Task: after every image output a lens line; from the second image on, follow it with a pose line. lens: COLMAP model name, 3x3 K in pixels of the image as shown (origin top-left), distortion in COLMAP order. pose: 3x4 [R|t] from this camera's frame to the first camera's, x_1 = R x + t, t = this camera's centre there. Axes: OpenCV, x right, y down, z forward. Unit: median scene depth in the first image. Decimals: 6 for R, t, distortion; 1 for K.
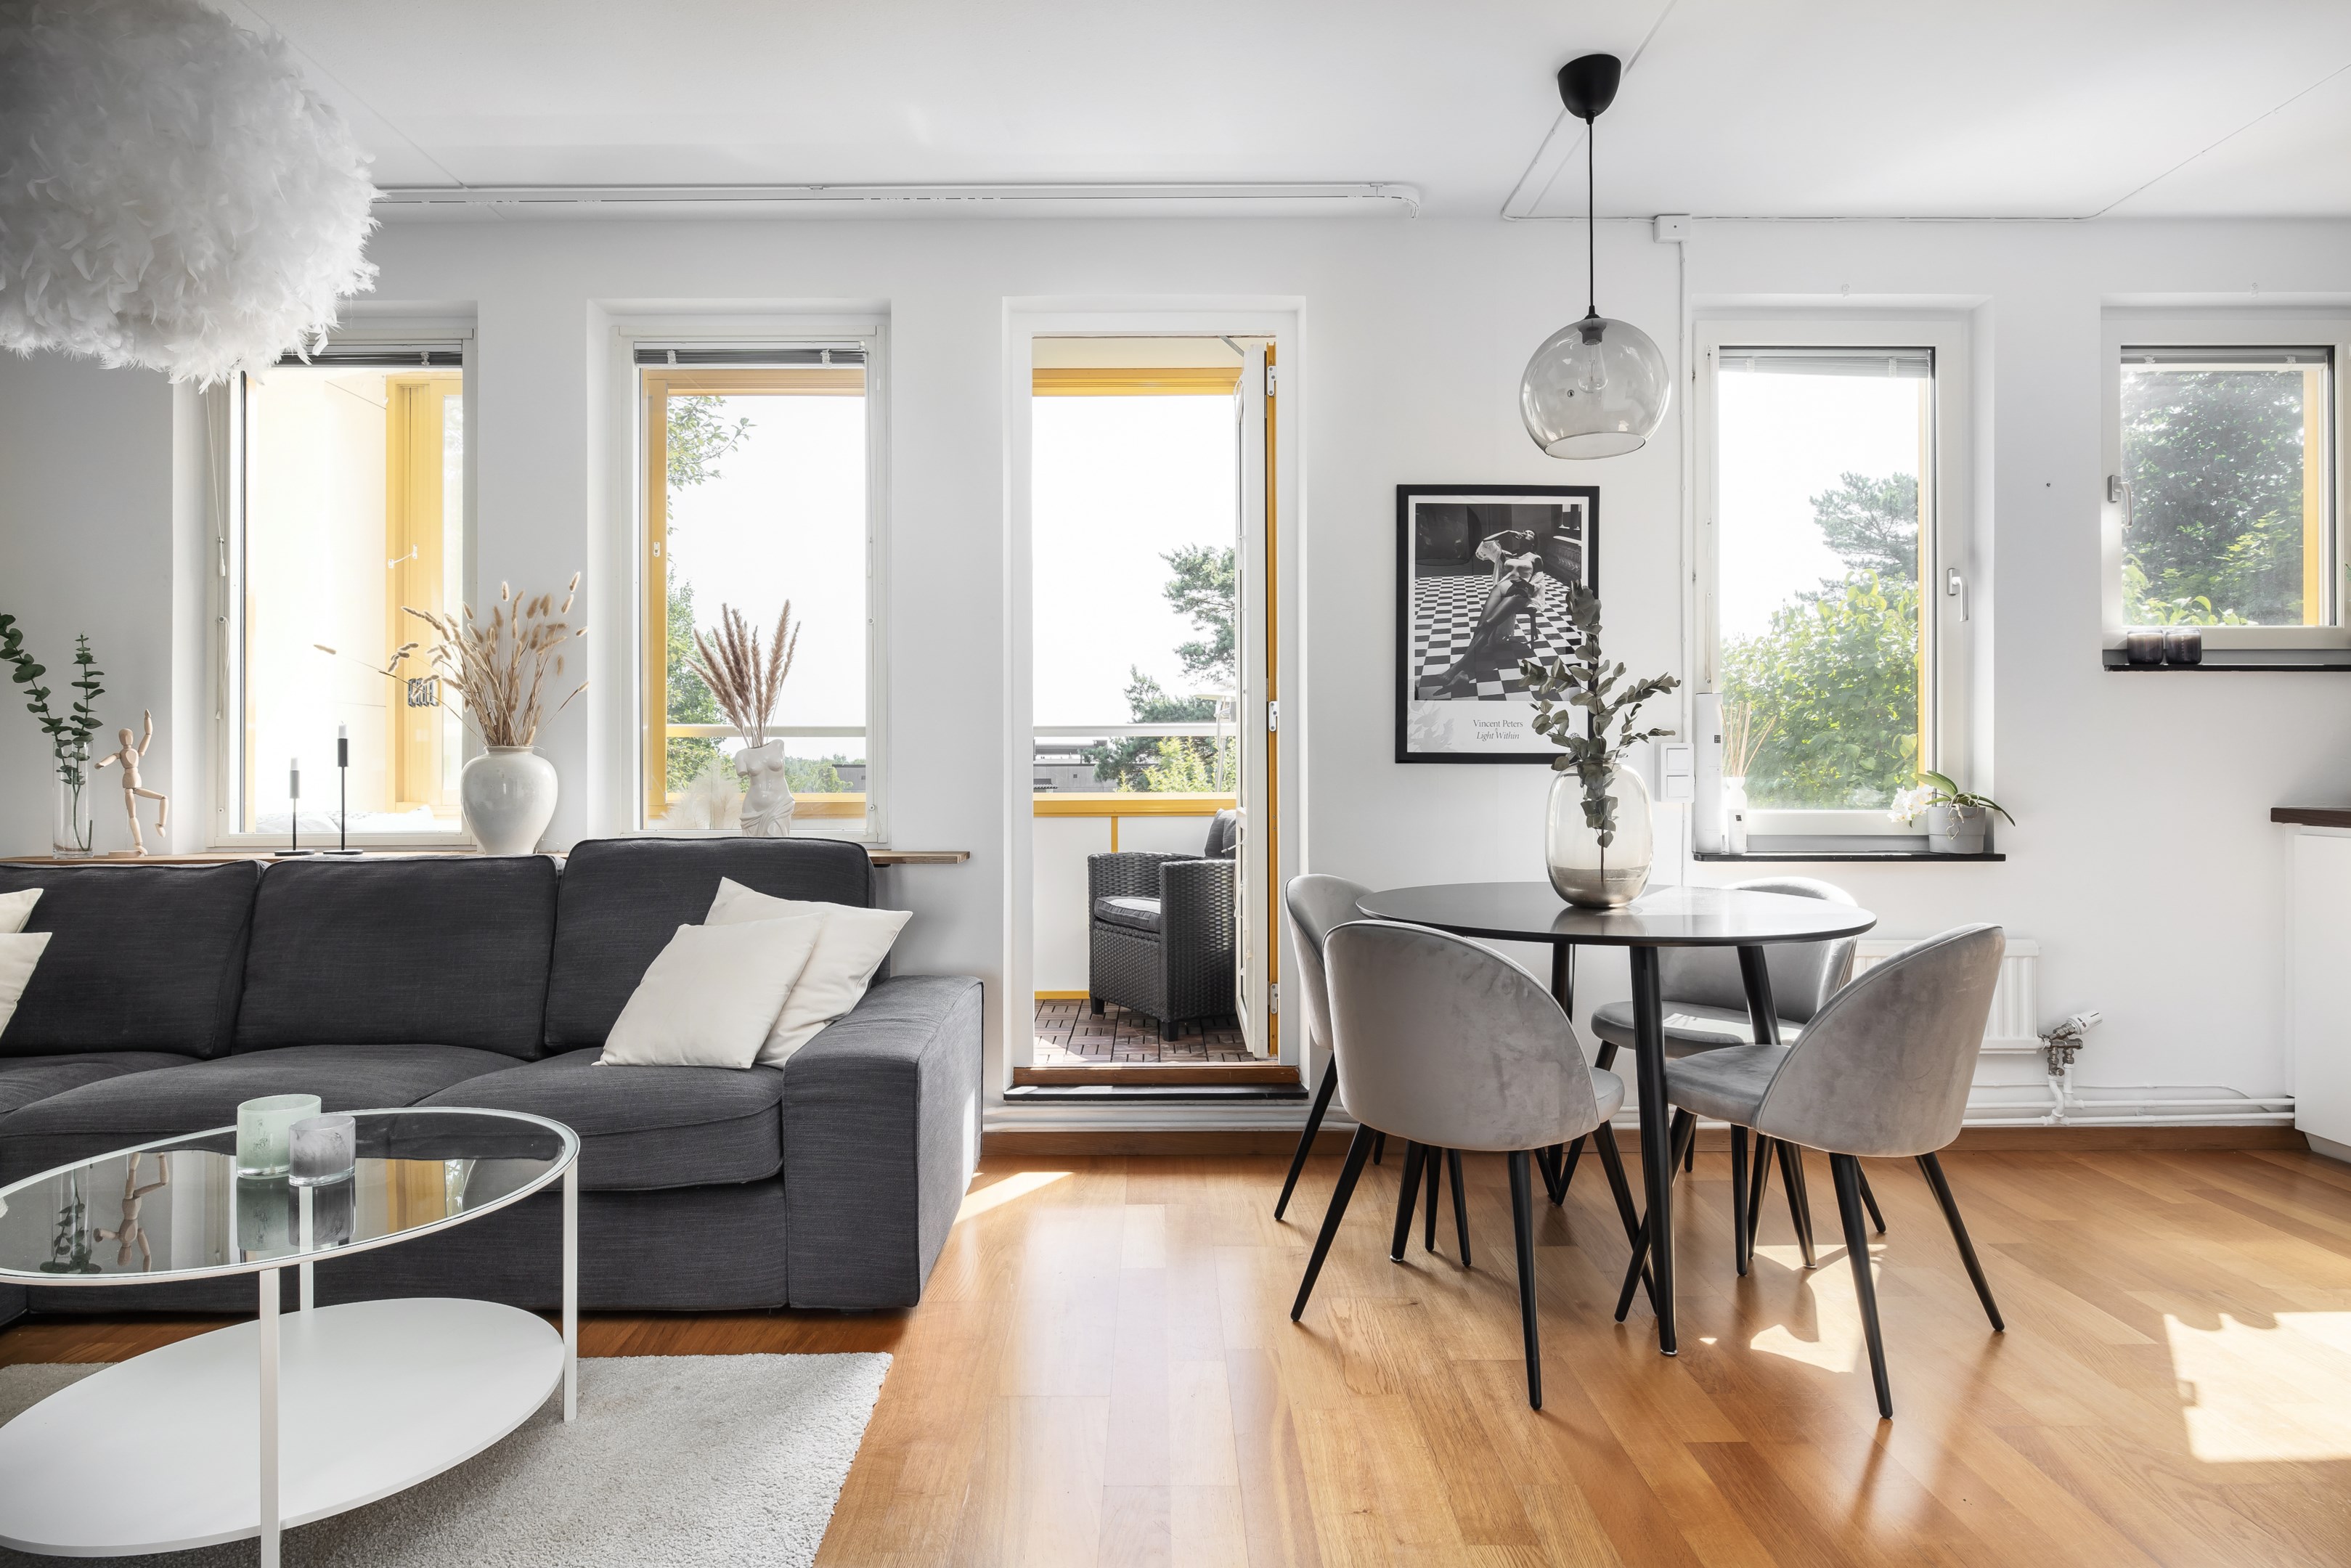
lens RADIAL K [[1305.5, 0, 1152.0], [0, 1305.5, 760.2], [0, 0, 1]] dist [0.001358, 0.000580]
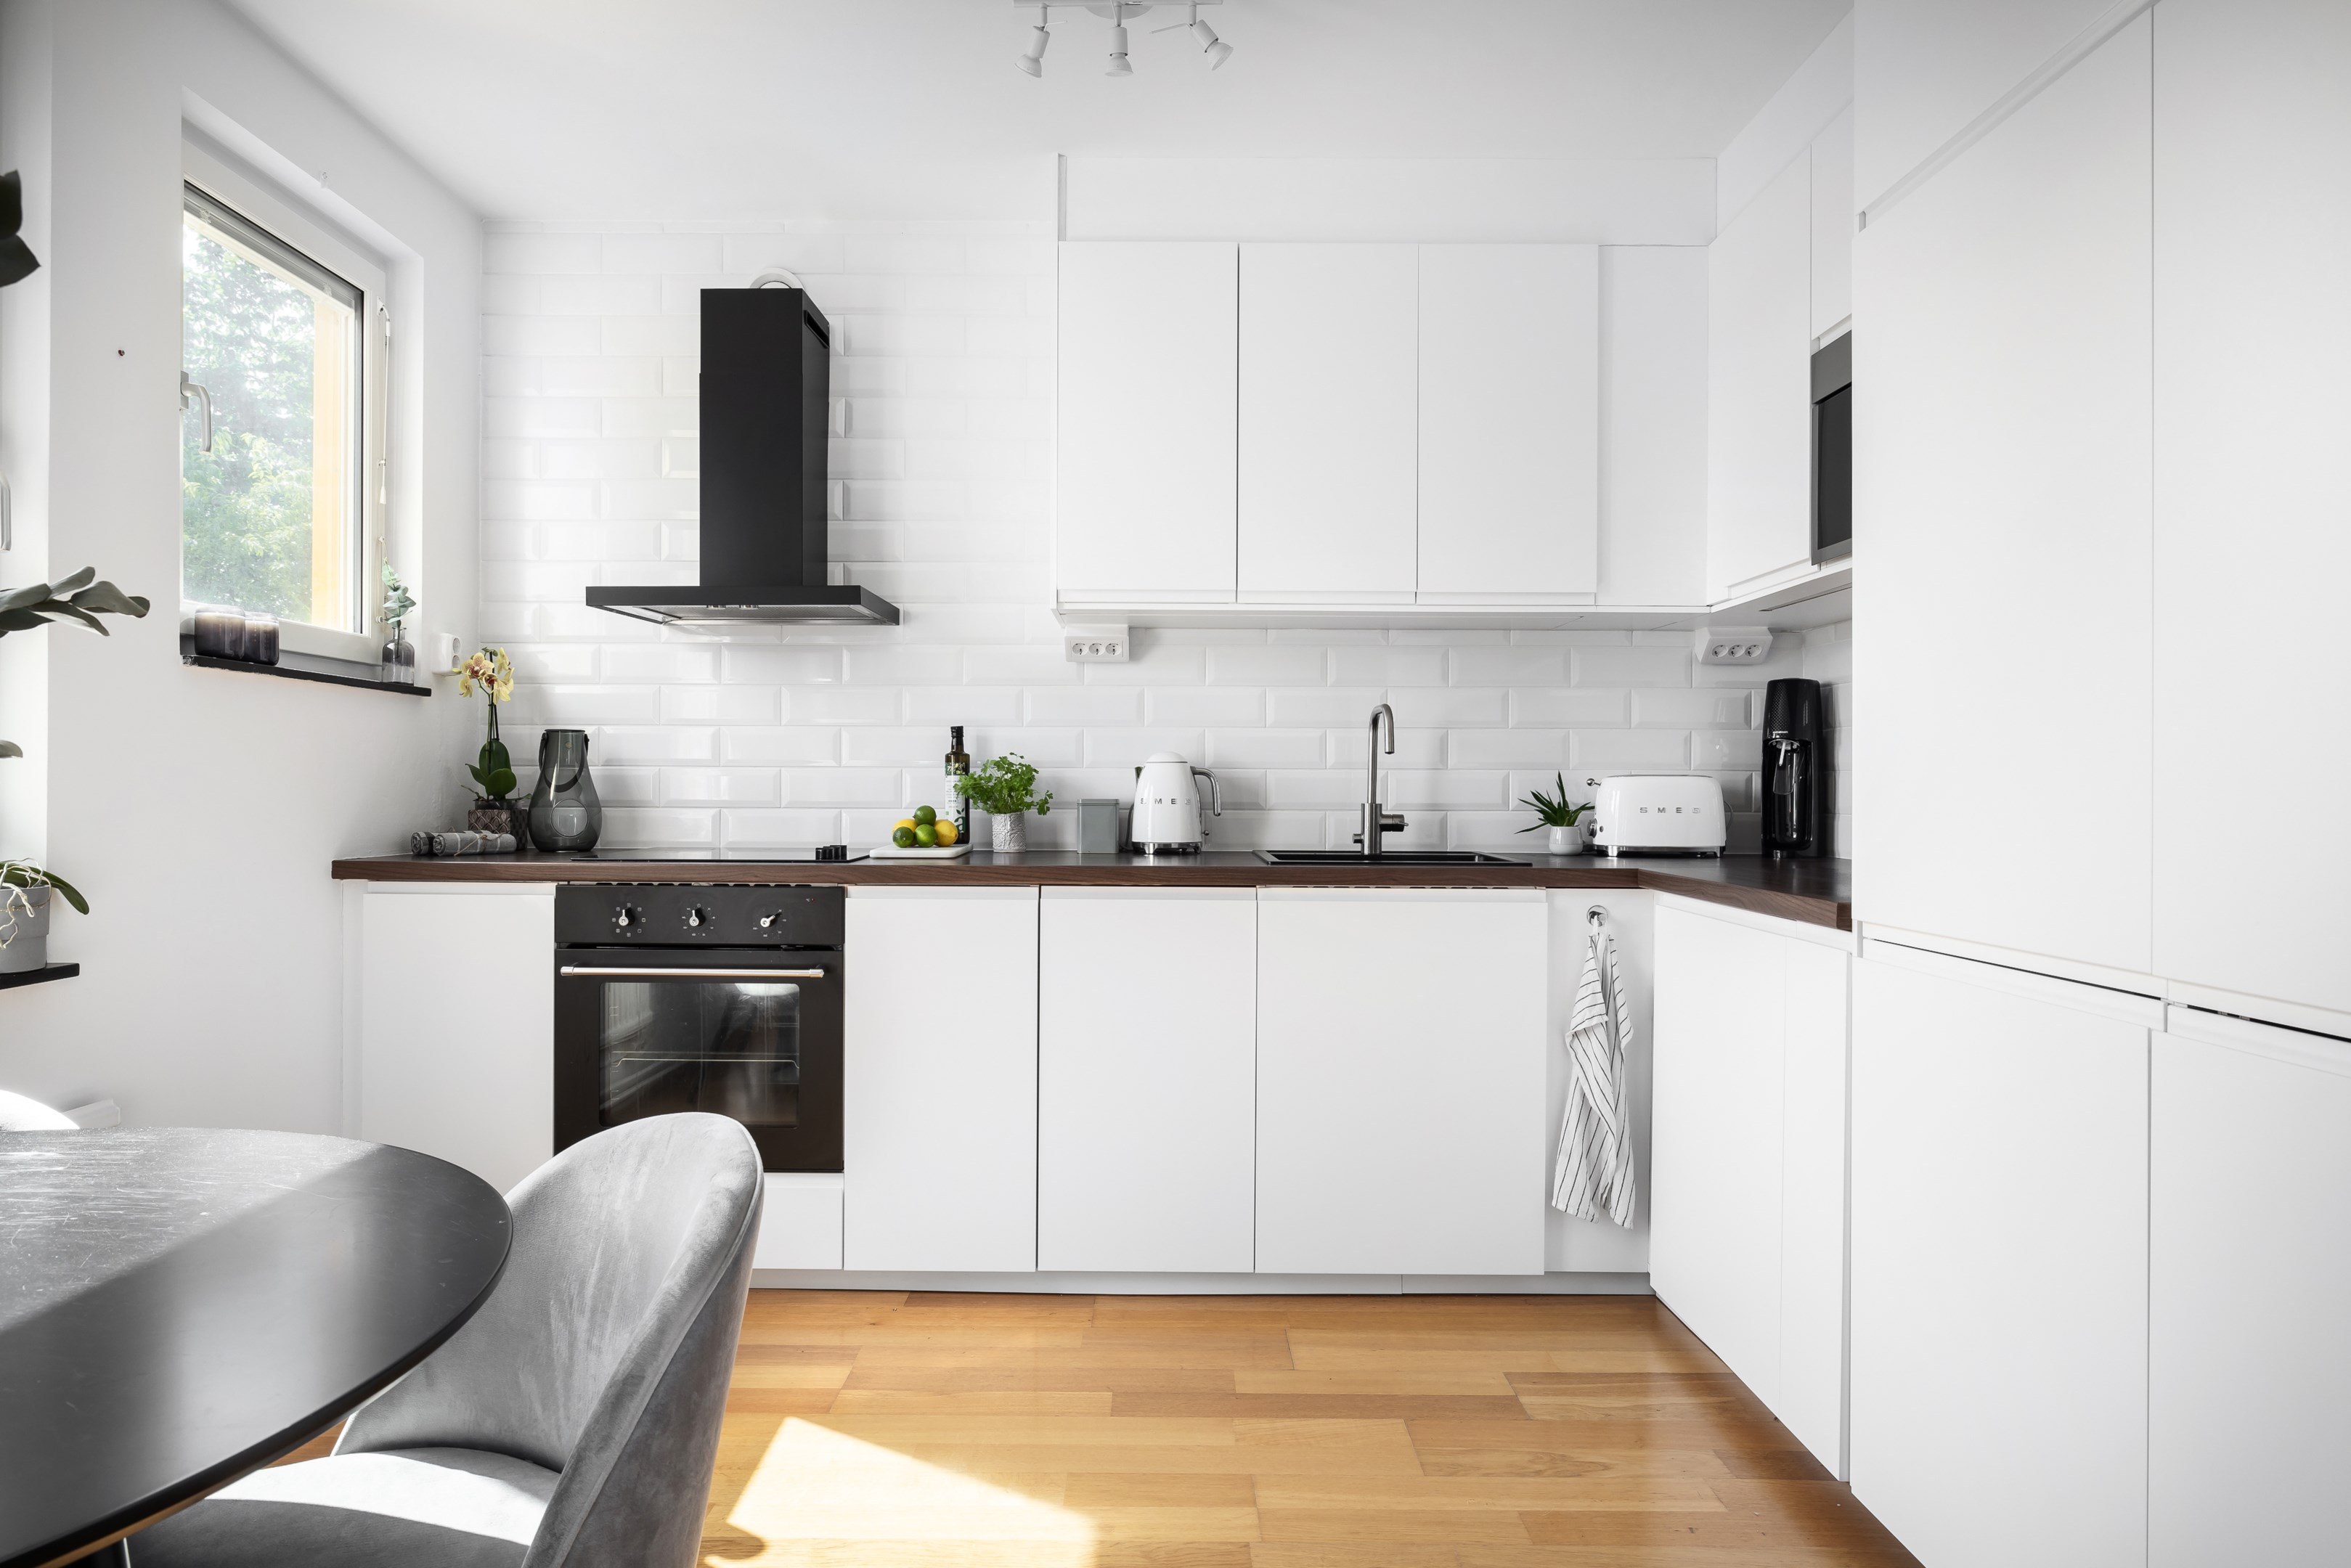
lens RADIAL K [[1403.7, 0, 1175.5], [0, 1403.7, 784.0], [0, 0, 1]] dist [0.001224, 0.000736]
pose [[-0.001317, 0.005183, 0.999986, 0.026516], [-0.007646, 0.999957, -0.005193, -0.008597], [-0.999970, -0.007653, -0.001278, 0.509996]]
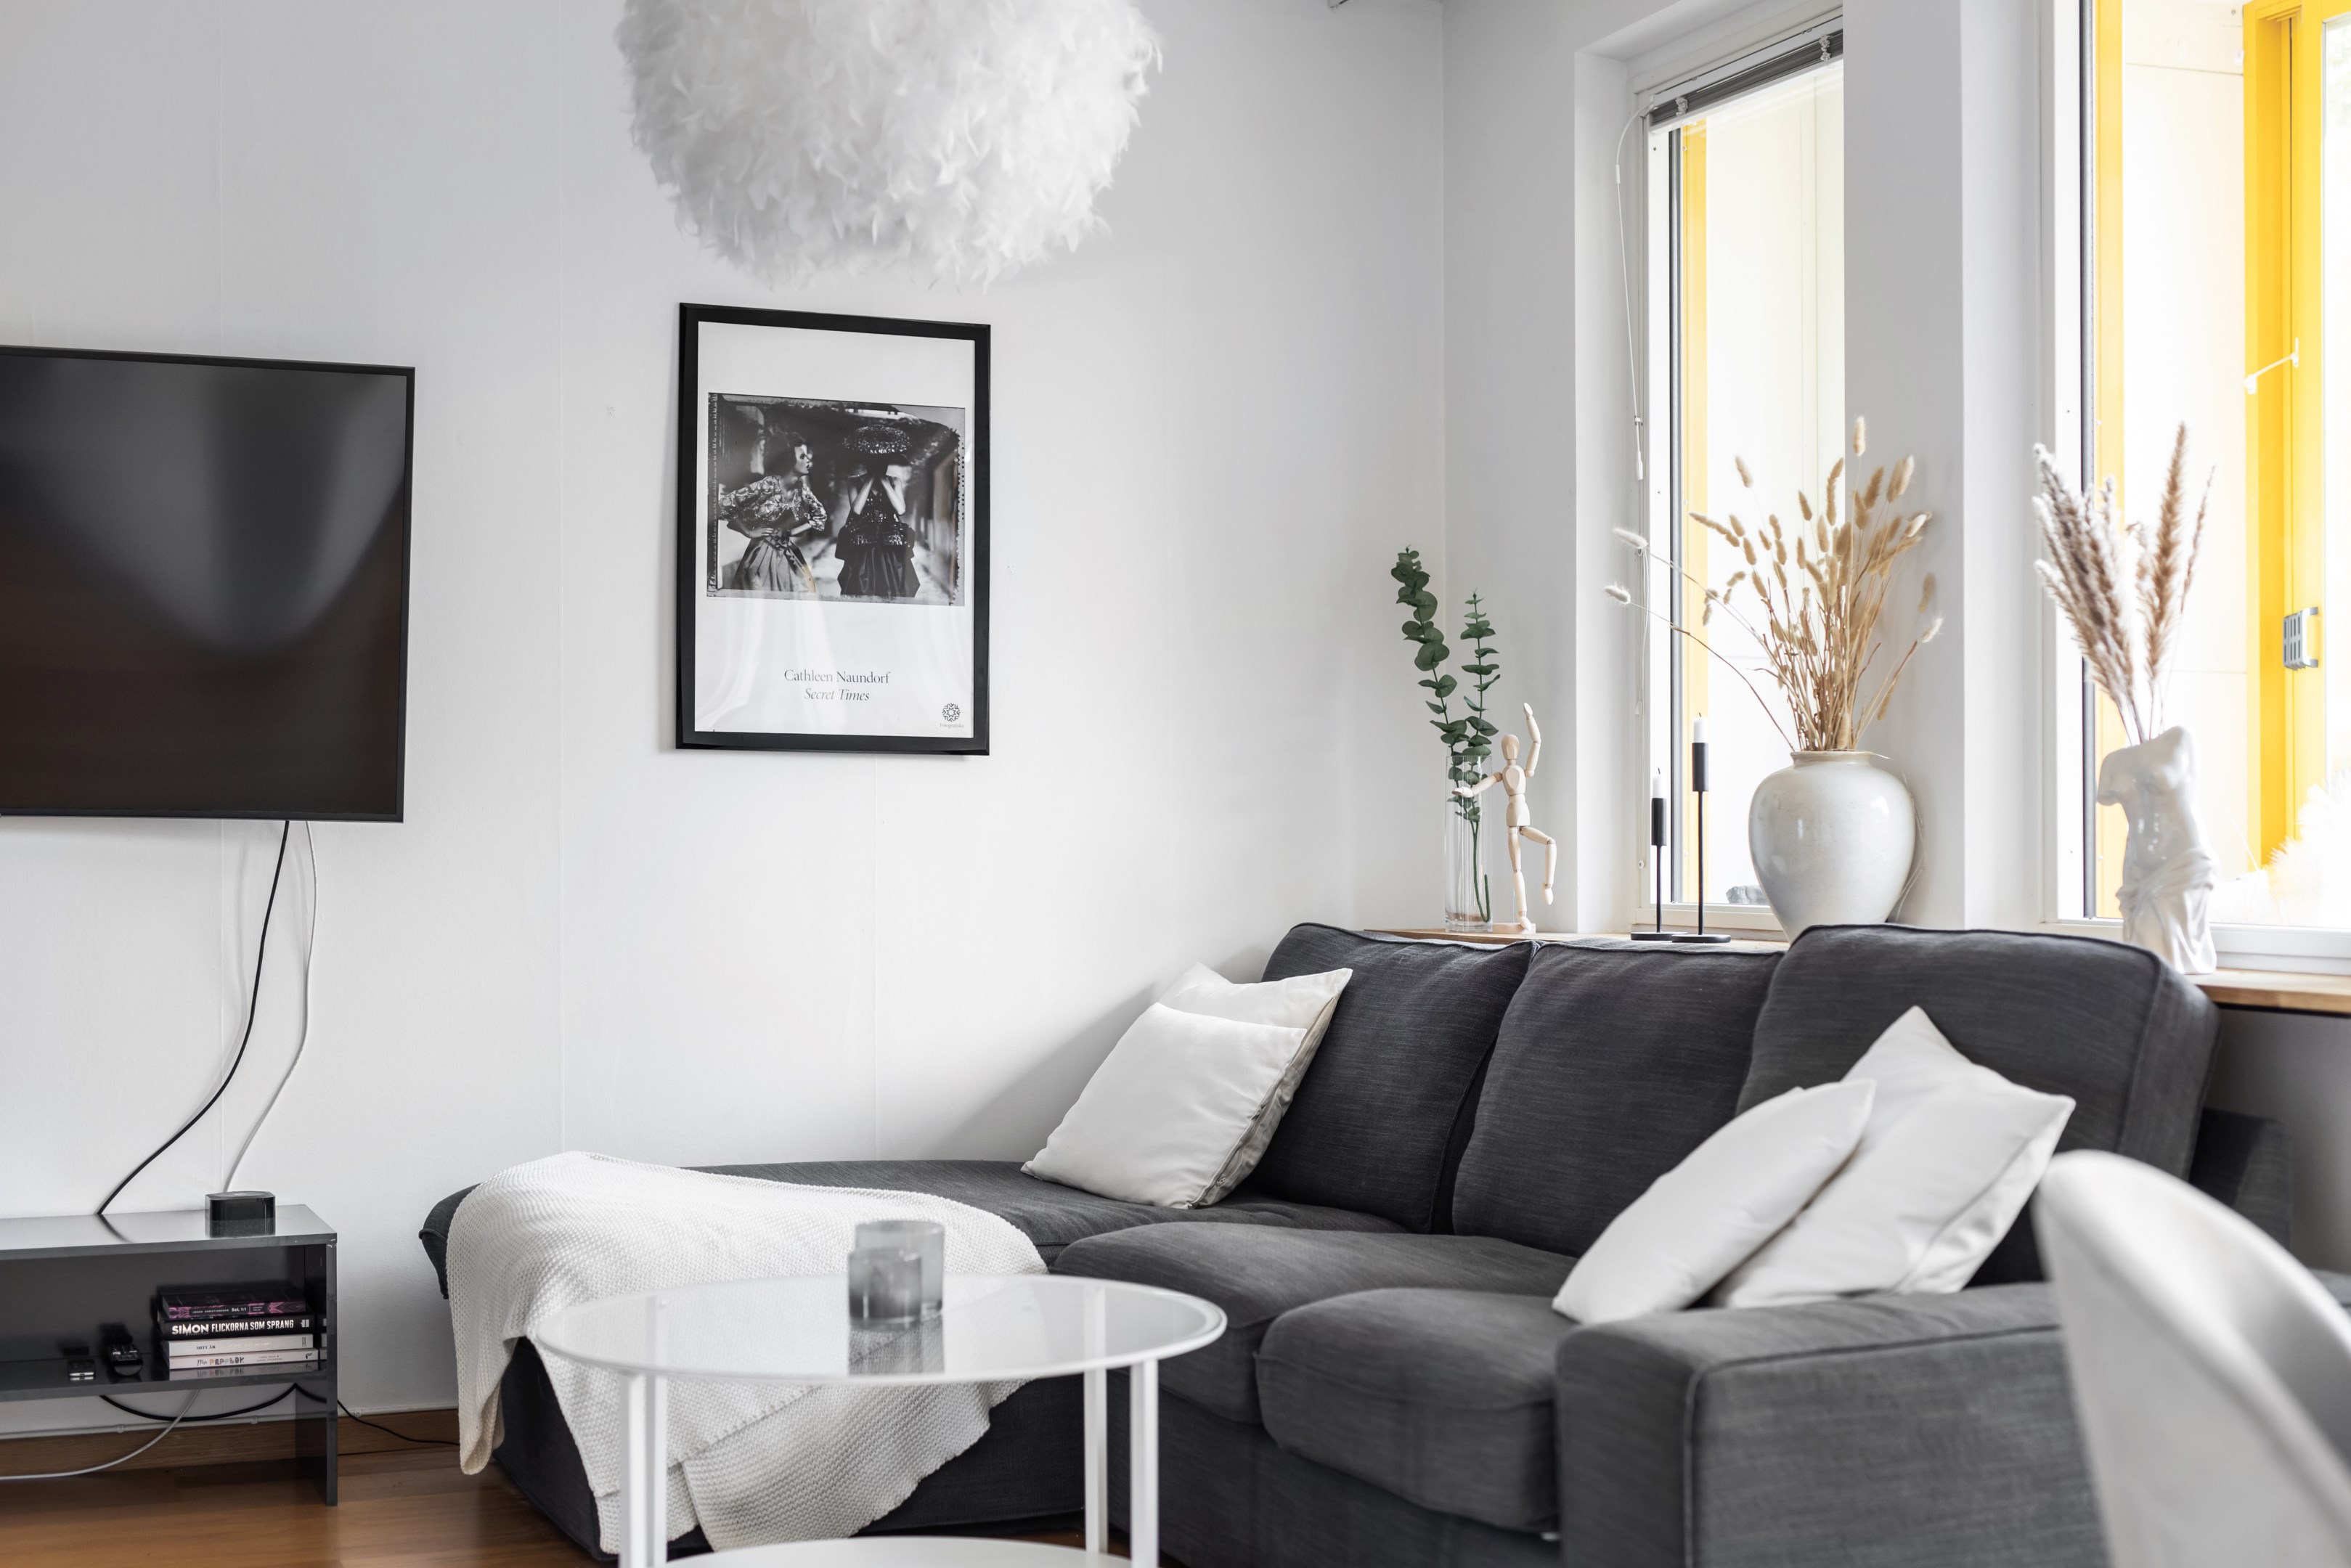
lens RADIAL K [[3260.4, 0, 1272.7], [0, 3260.4, 791.5], [0, 0, 1]] dist [0.010885, 0.022194]
pose [[0.383590, -0.007321, -0.923474, 0.629806], [0.007120, 0.999962, -0.004969, 0.010758], [0.923476, -0.004669, 0.383628, 0.259135]]
